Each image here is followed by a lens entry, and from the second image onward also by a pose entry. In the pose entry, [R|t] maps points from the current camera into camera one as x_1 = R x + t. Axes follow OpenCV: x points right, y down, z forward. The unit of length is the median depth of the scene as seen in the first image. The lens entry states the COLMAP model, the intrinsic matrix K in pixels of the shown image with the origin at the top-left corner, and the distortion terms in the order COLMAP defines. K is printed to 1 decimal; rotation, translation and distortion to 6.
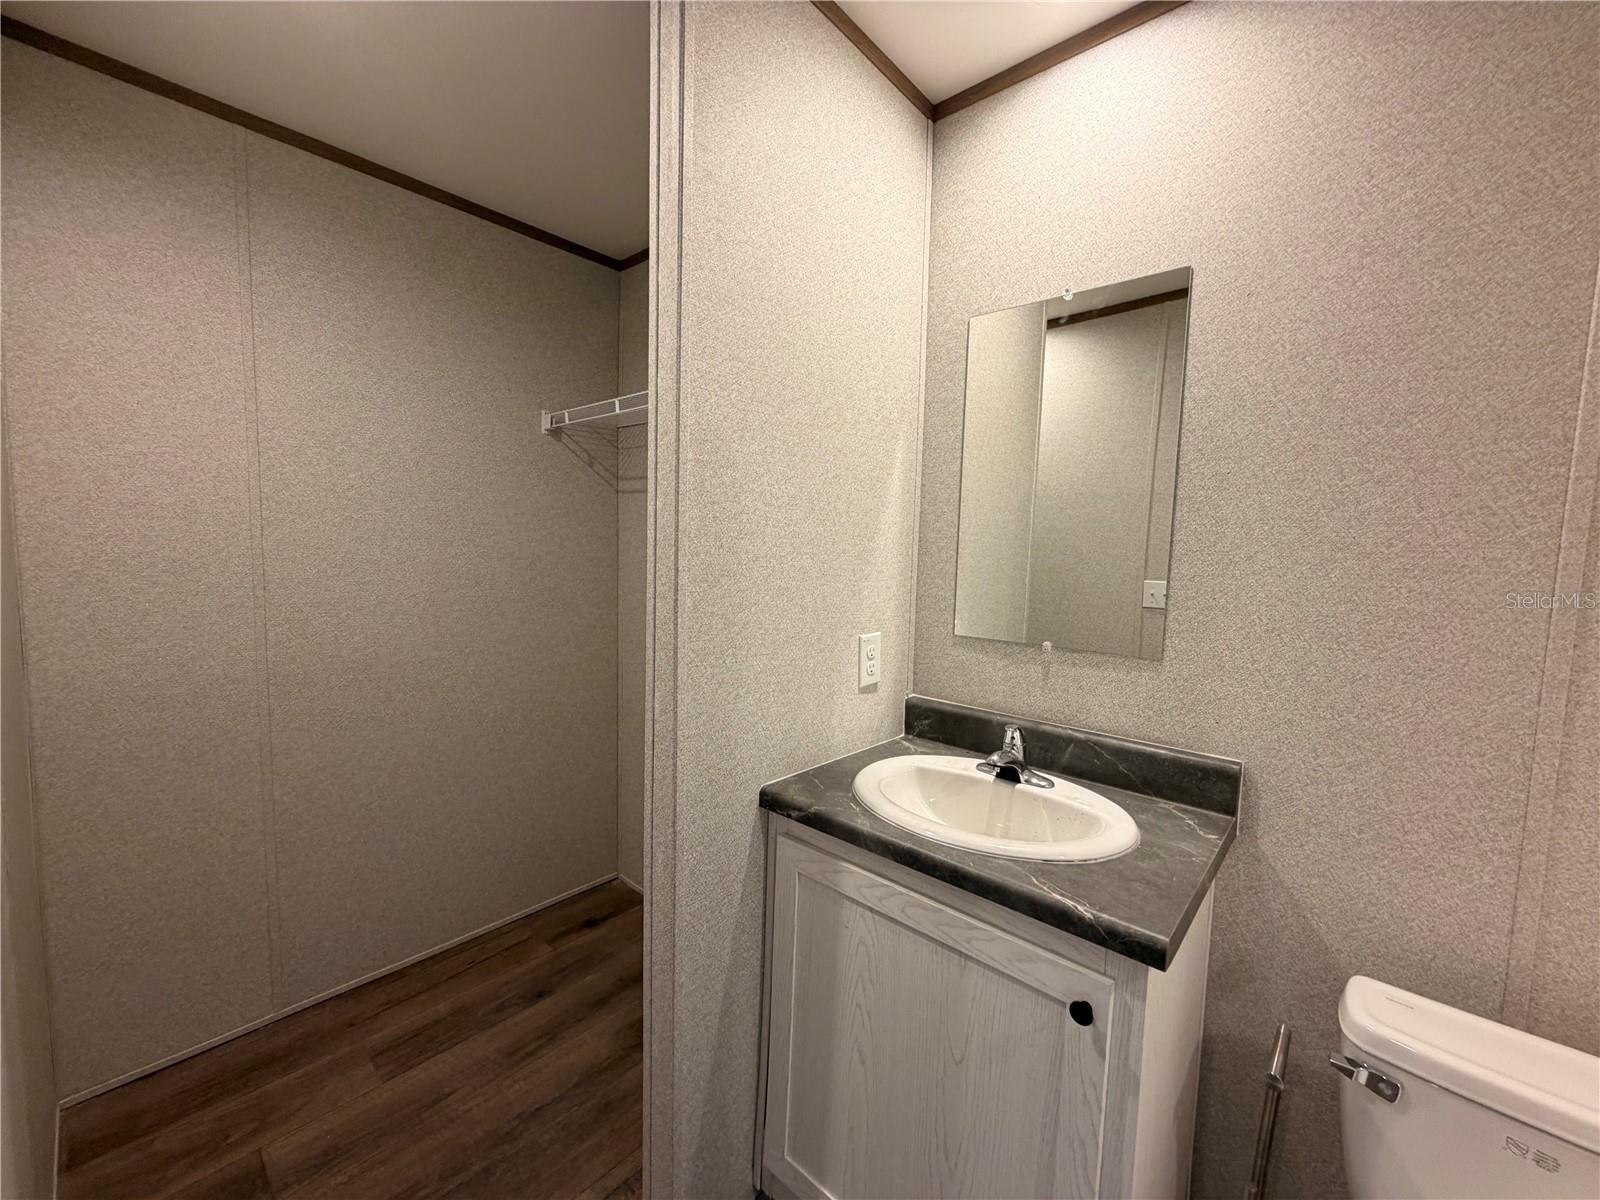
lens RADIAL K [[639.0, 0, 803.6], [0, 639.0, 604.3], [0, 0, 1]] dist [0.000480, 0.000445]
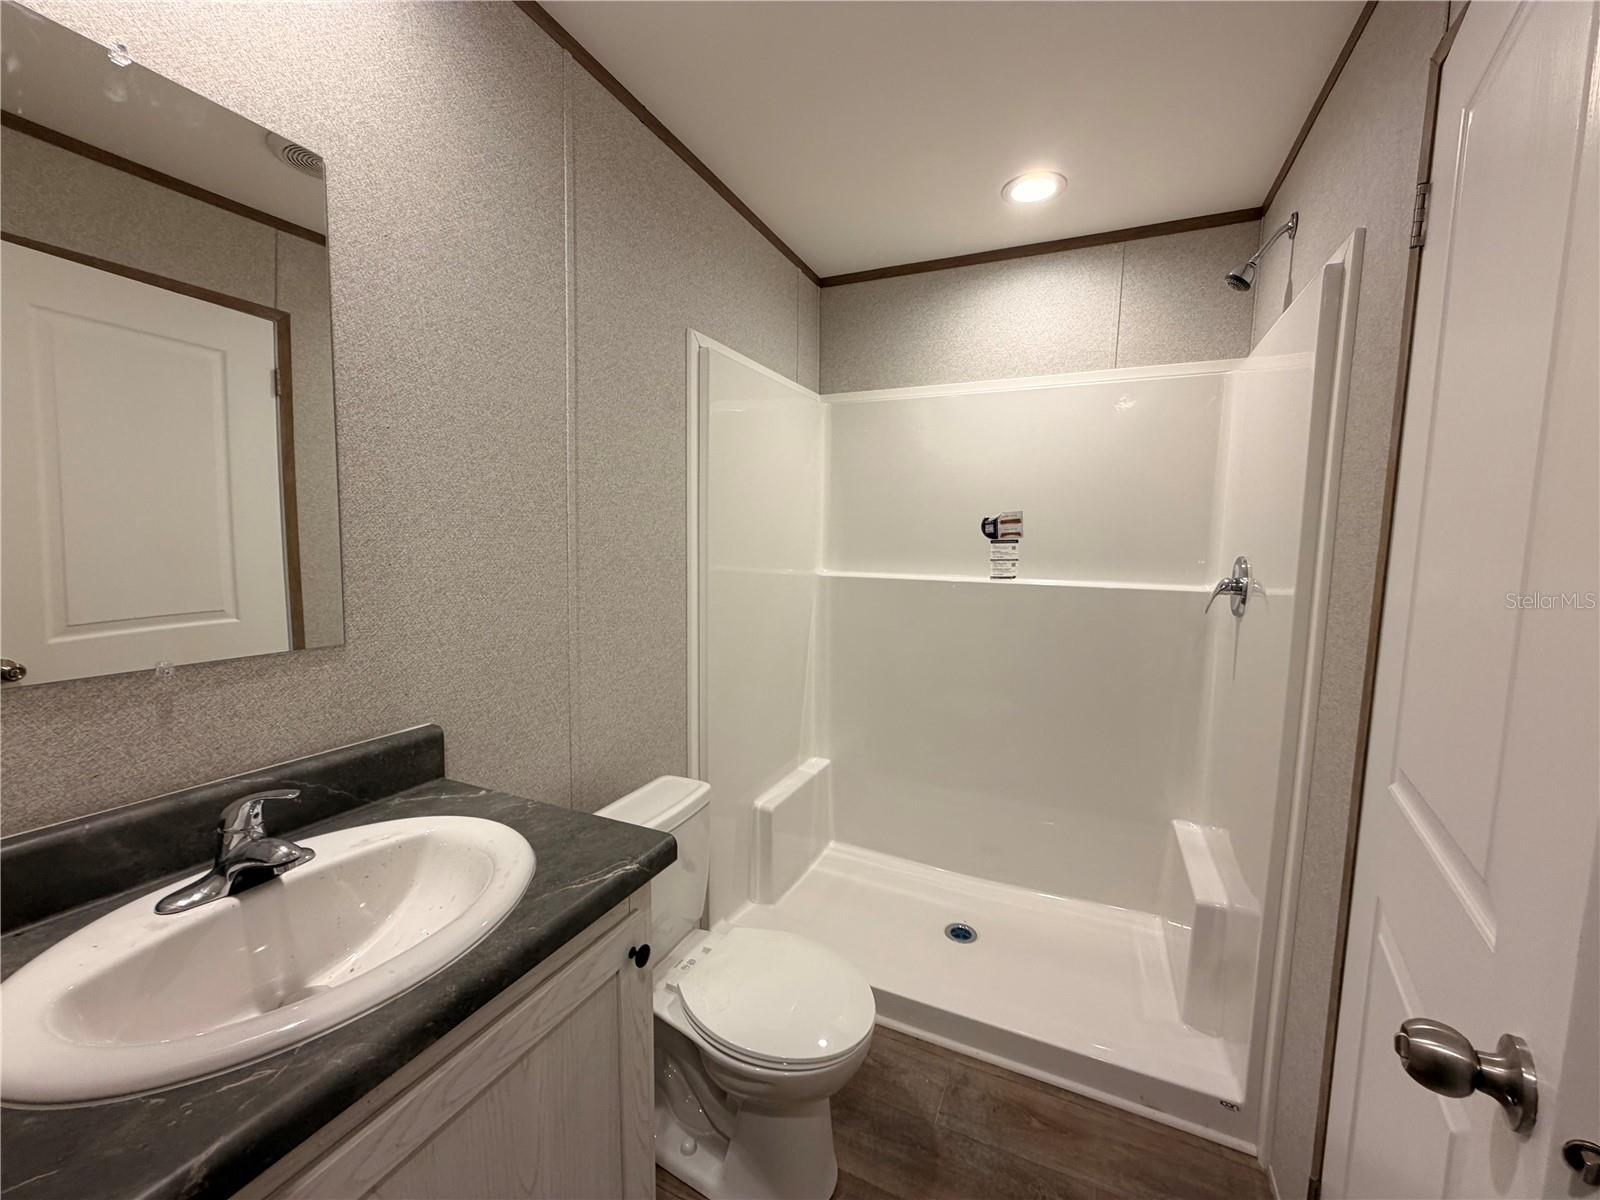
lens RADIAL K [[639.0, 0, 804.9], [0, 639.0, 597.4], [0, 0, 1]] dist [0.000480, 0.000445]
pose [[-0.291457, -0.123405, 0.948591, -0.404595], [0.050549, 0.988271, 0.144098, -0.063596], [-0.955247, 0.089949, -0.281801, 0.683811]]
